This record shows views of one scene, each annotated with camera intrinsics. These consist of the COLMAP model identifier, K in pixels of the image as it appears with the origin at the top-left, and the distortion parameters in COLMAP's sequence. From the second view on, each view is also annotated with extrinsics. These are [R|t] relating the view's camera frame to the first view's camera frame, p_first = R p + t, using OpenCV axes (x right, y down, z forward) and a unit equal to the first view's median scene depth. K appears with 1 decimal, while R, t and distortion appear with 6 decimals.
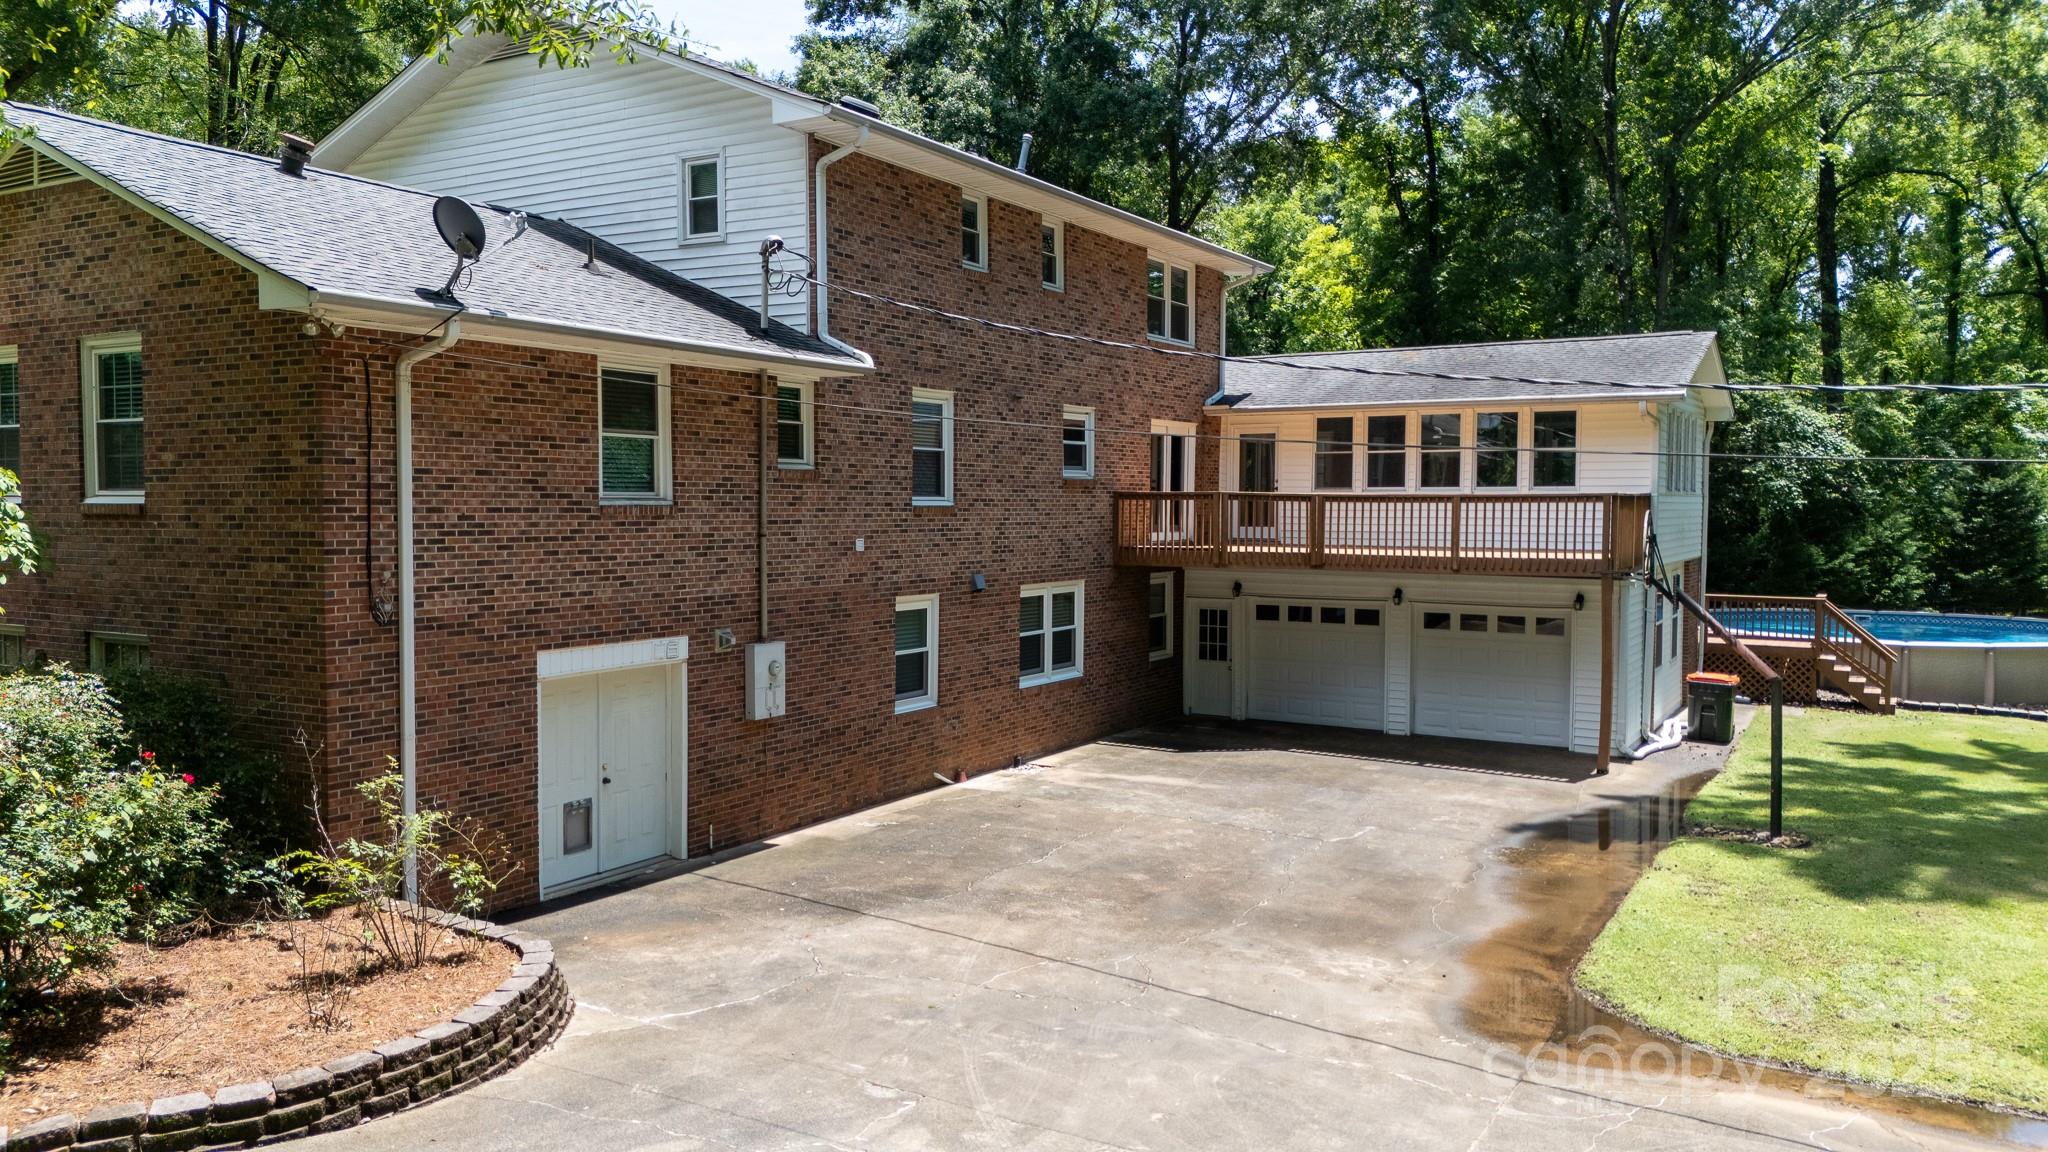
lens RADIAL K [[1493.1, 0, 1024.0], [0, 1493.1, 576.0], [0, 0, 1]] dist [0.140516, -0.239807]
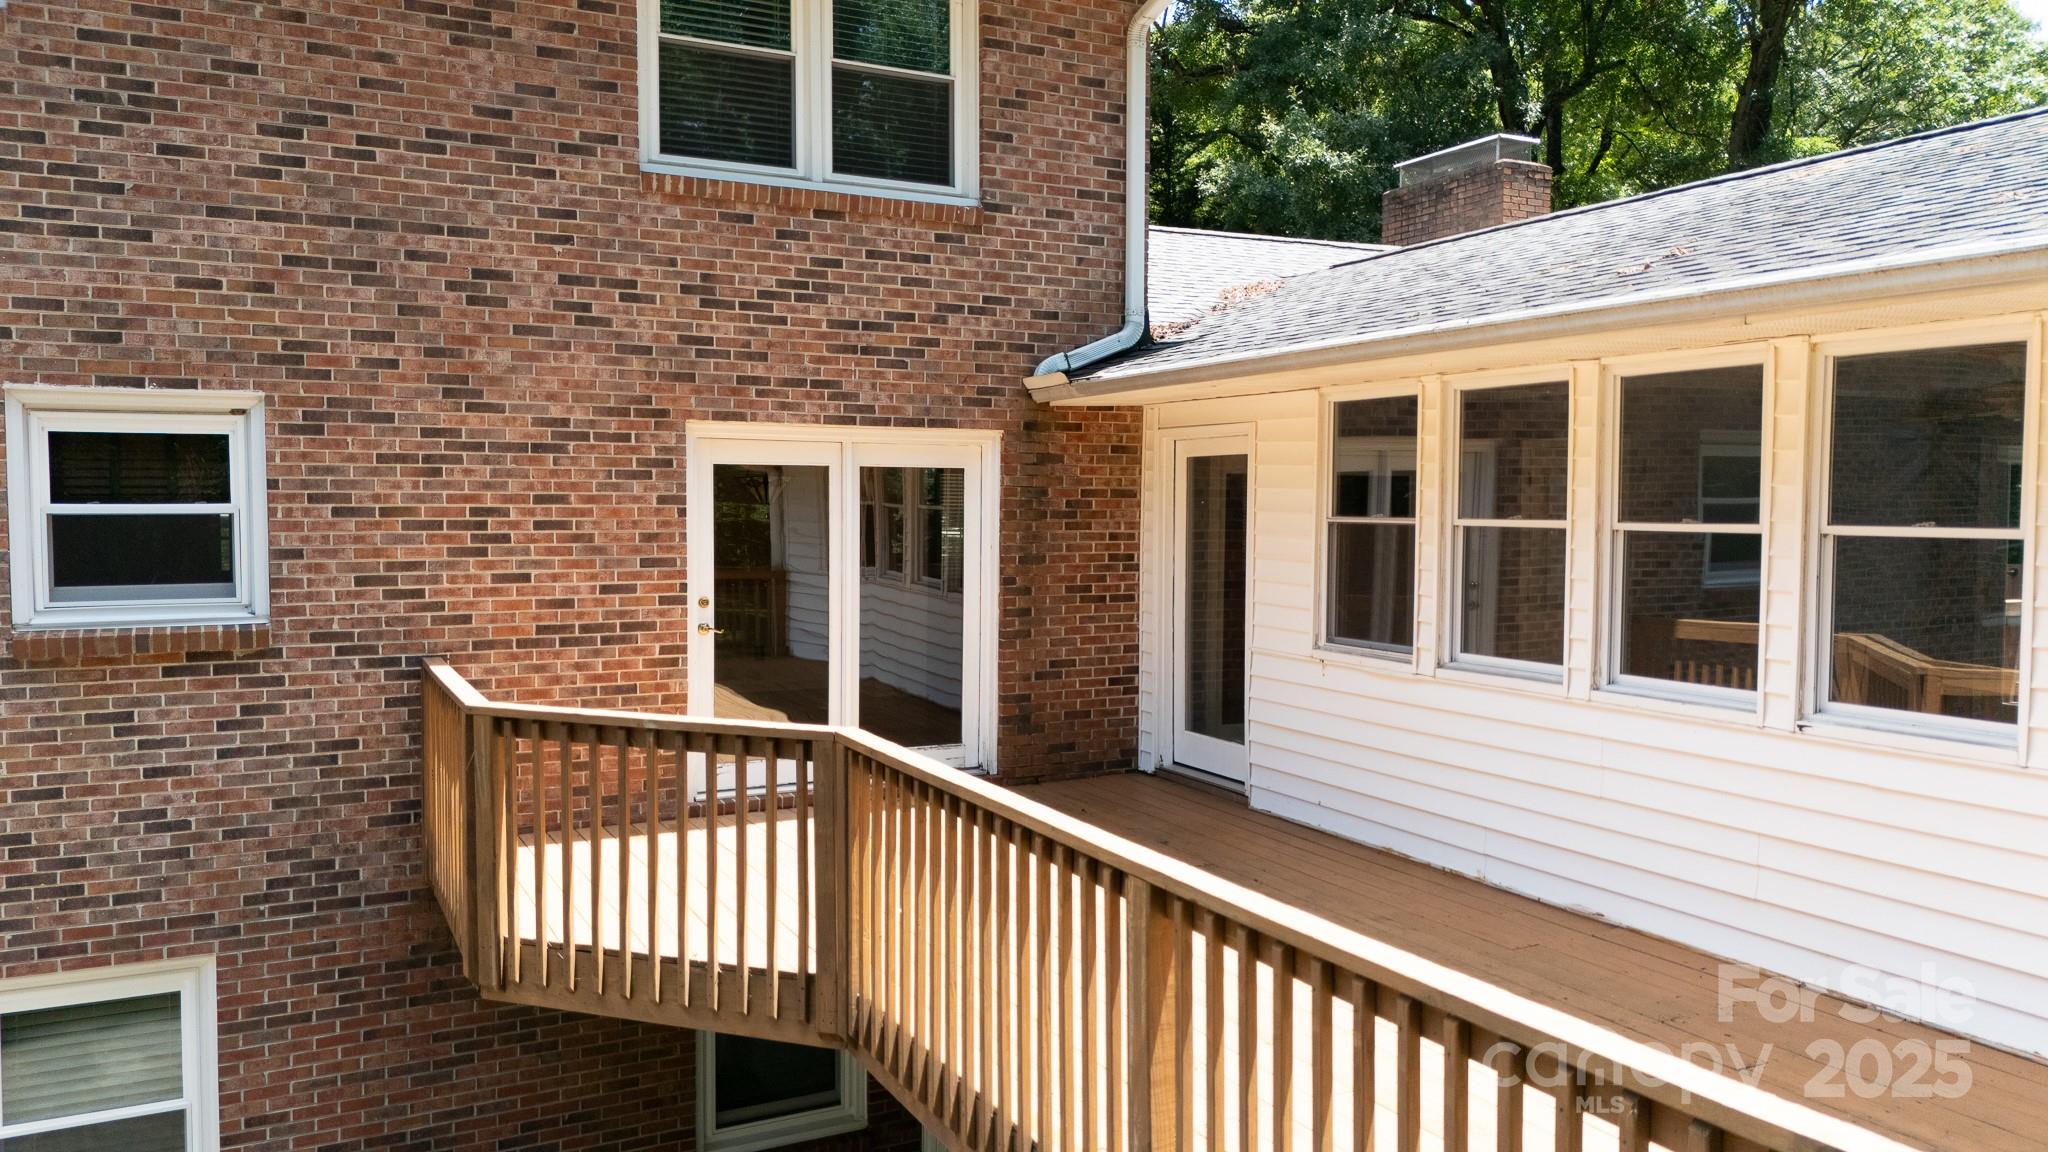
lens RADIAL K [[1493.1, 0, 1024.0], [0, 1493.1, 576.0], [0, 0, 1]] dist [0.140516, -0.239807]
pose [[0.845850, 0.021596, -0.532983, 0.303138], [-0.024727, 0.999693, 0.001265, -0.069902], [0.532847, 0.012109, 0.846125, 0.723622]]
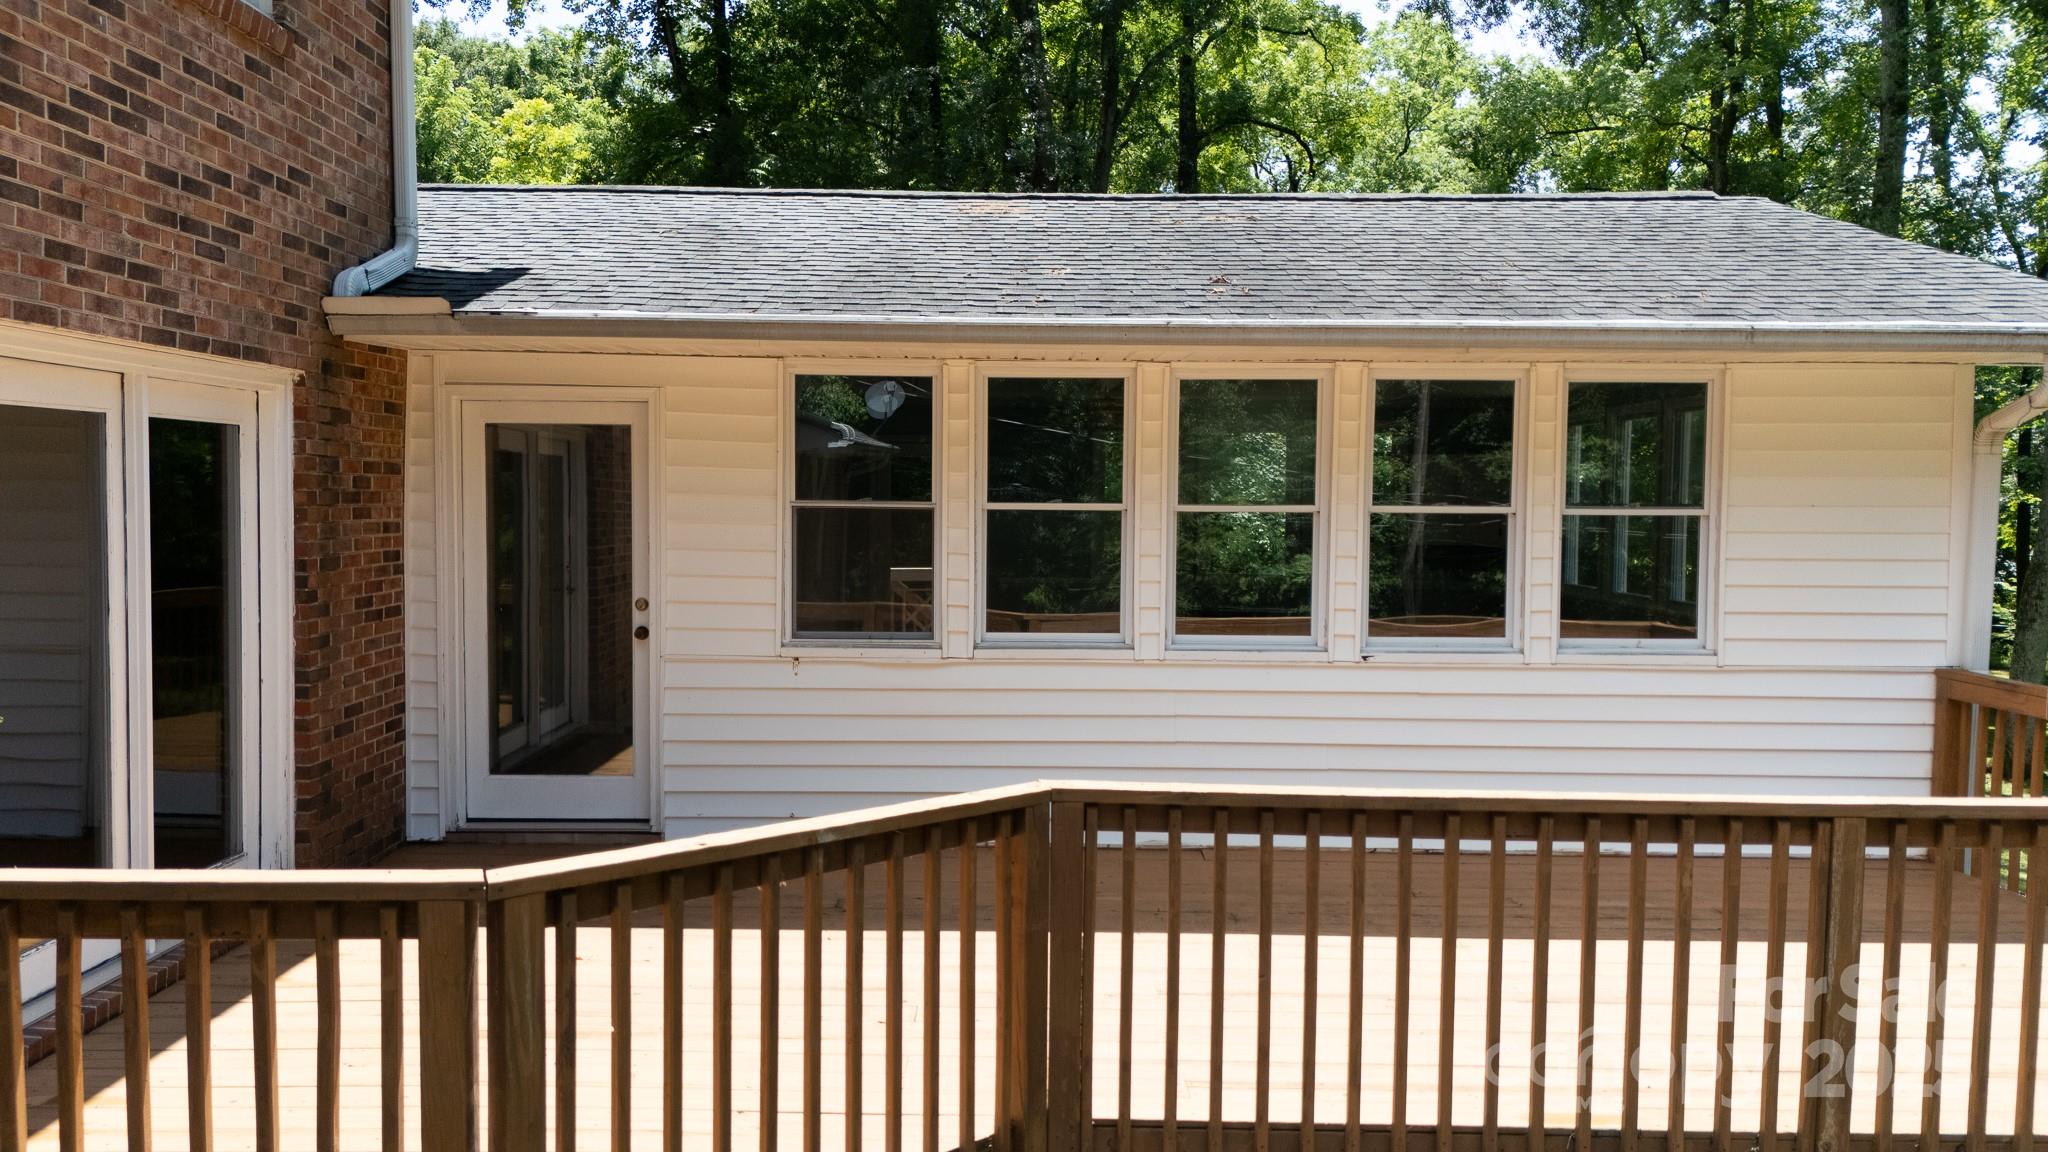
lens RADIAL K [[1502.5, 0, 1070.3], [0, 1502.5, 567.7], [0, 0, 1]] dist [0.056451, -0.053450]
pose [[0.843486, -0.024959, 0.536571, 0.090917], [0.023596, 0.999677, 0.009409, -0.072043], [-0.536633, 0.004725, 0.843802, 0.751275]]
